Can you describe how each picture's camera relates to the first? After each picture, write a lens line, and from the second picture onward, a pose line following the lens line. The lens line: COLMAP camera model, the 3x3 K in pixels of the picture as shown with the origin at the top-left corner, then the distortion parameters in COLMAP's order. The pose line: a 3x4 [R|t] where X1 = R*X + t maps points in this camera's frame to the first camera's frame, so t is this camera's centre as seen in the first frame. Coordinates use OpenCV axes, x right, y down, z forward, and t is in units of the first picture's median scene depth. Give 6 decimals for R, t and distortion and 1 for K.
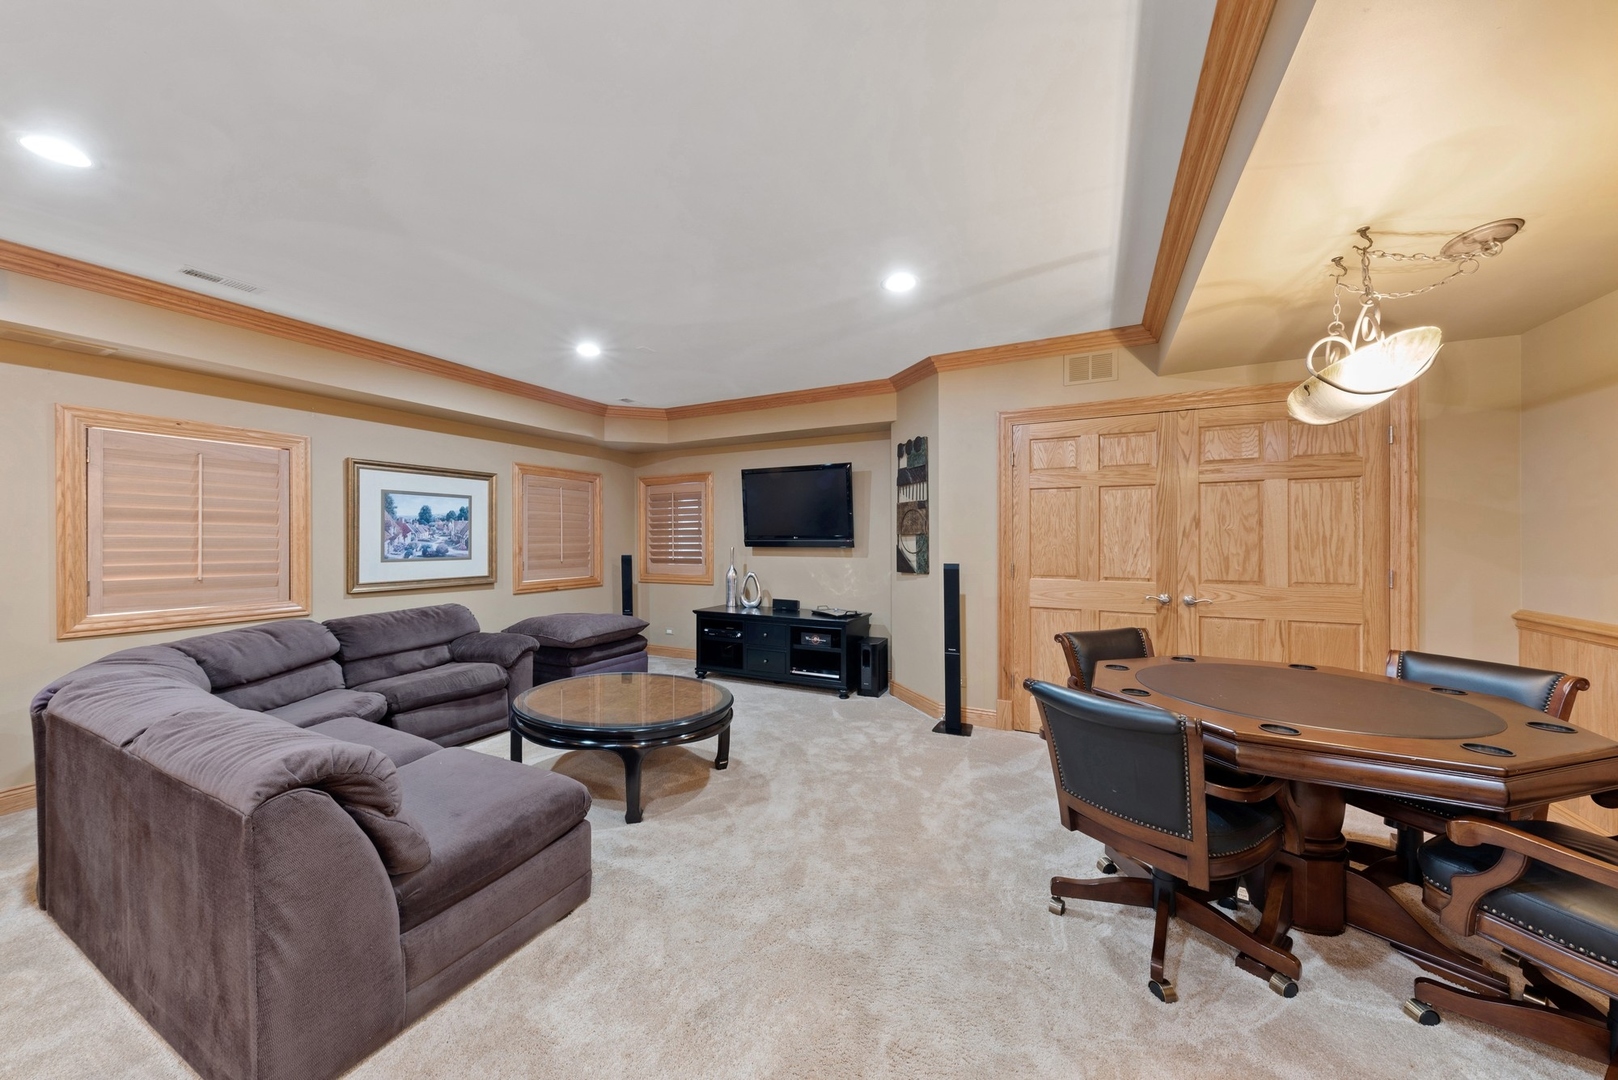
lens RADIAL K [[565.0, 0, 804.6], [0, 565.0, 538.5], [0, 0, 1]] dist [0.004675, -0.000567]
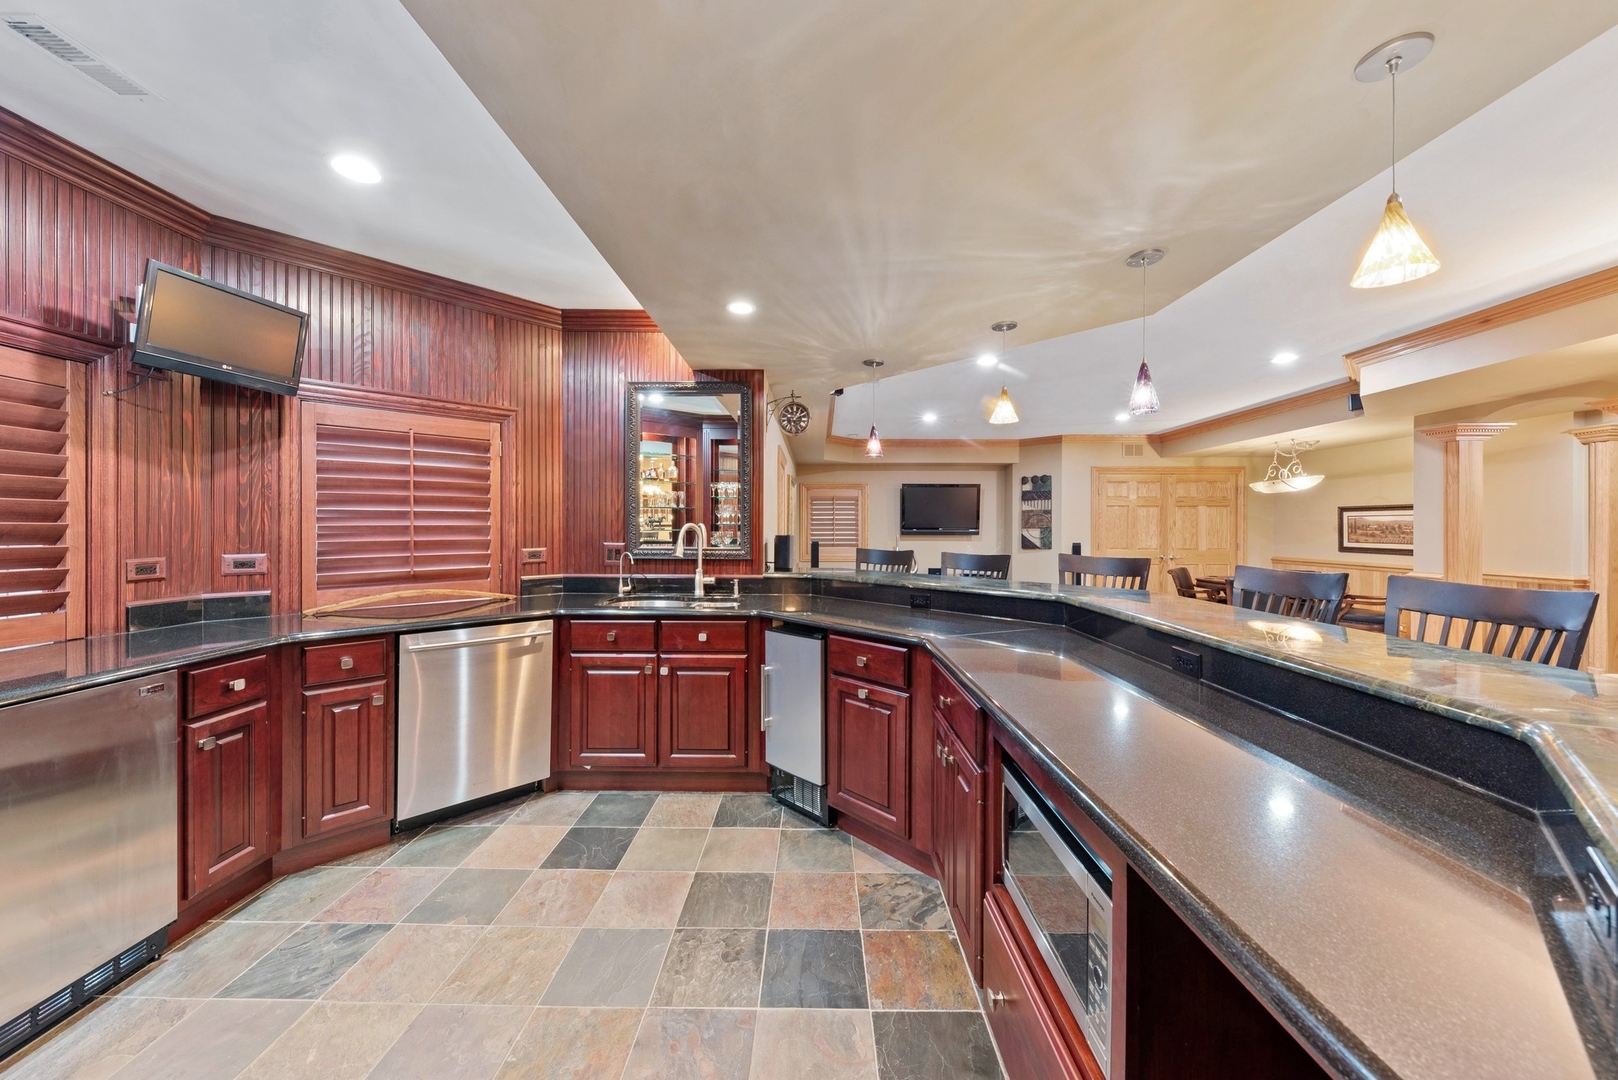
lens RADIAL K [[565.0, 0, 804.7], [0, 565.0, 530.9], [0, 0, 1]] dist [0.004675, -0.000567]
pose [[0.897463, 0.002743, 0.441080, -1.331981], [-0.003689, 0.999992, 0.001286, 0.003636], [-0.441073, -0.002781, 0.897467, -0.321083]]
